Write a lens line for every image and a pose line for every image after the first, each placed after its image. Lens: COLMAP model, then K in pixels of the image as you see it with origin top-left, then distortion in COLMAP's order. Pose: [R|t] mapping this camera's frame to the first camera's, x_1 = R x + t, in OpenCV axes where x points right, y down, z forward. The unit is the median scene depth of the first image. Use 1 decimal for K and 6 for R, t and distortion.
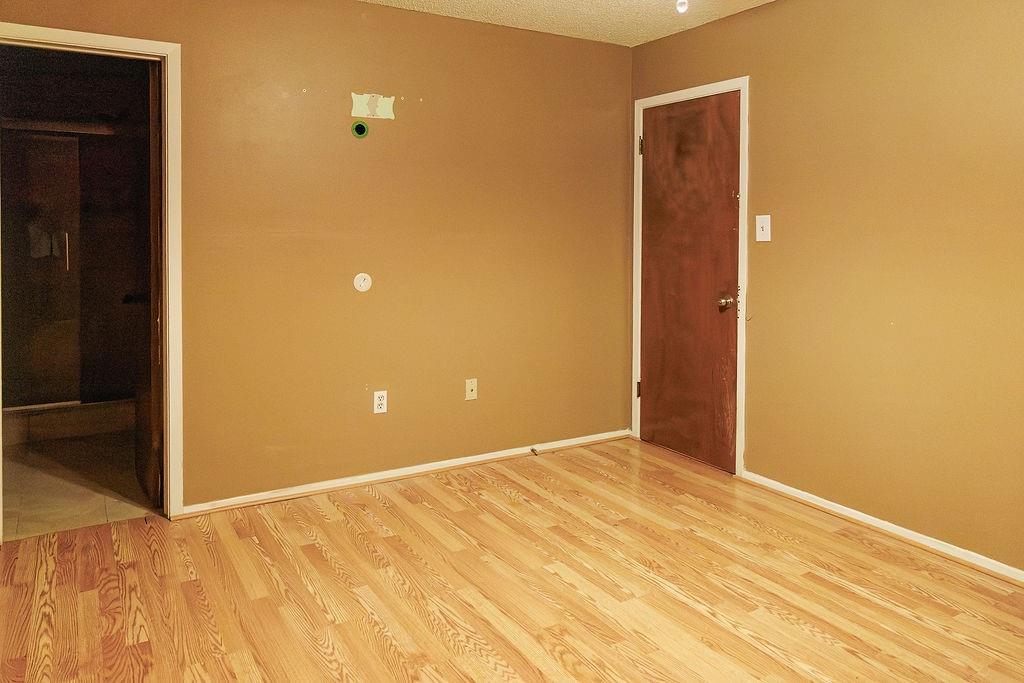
lens RADIAL K [[730.2, 0, 512.0], [0, 730.2, 341.5], [0, 0, 1]] dist [0.016120, 0.001115]
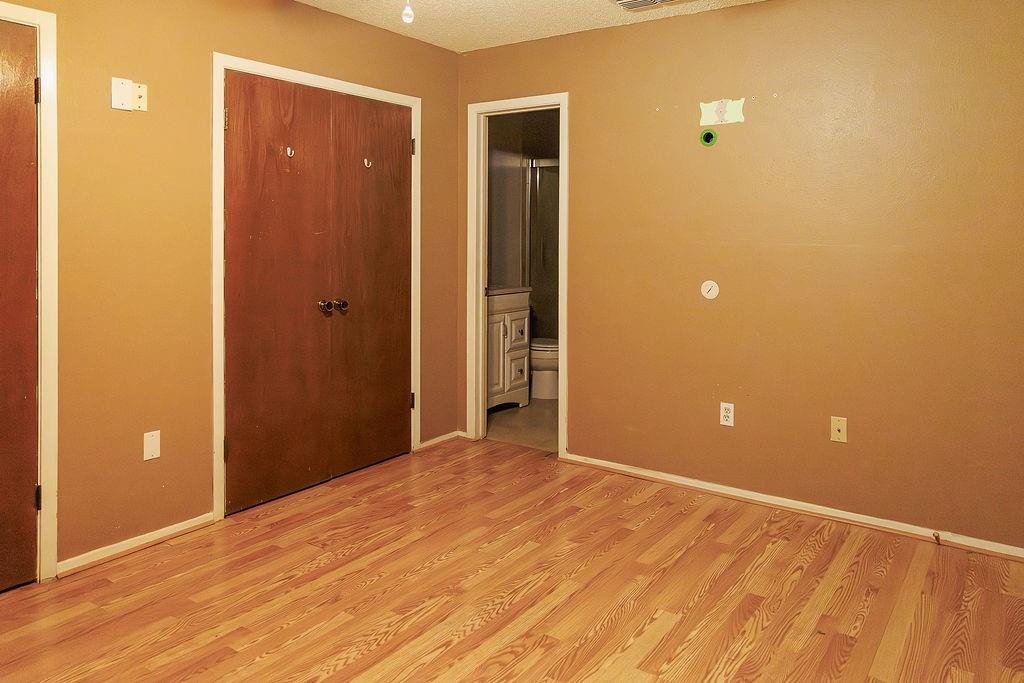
lens RADIAL K [[723.0, 0, 512.0], [0, 723.0, 341.5], [0, 0, 1]] dist [-0.000922, -0.001582]
pose [[0.401530, 0.132908, -0.906151, 0.712950], [-0.145604, 0.986094, 0.080115, -0.060470], [0.904198, 0.099771, 0.415298, 0.422279]]
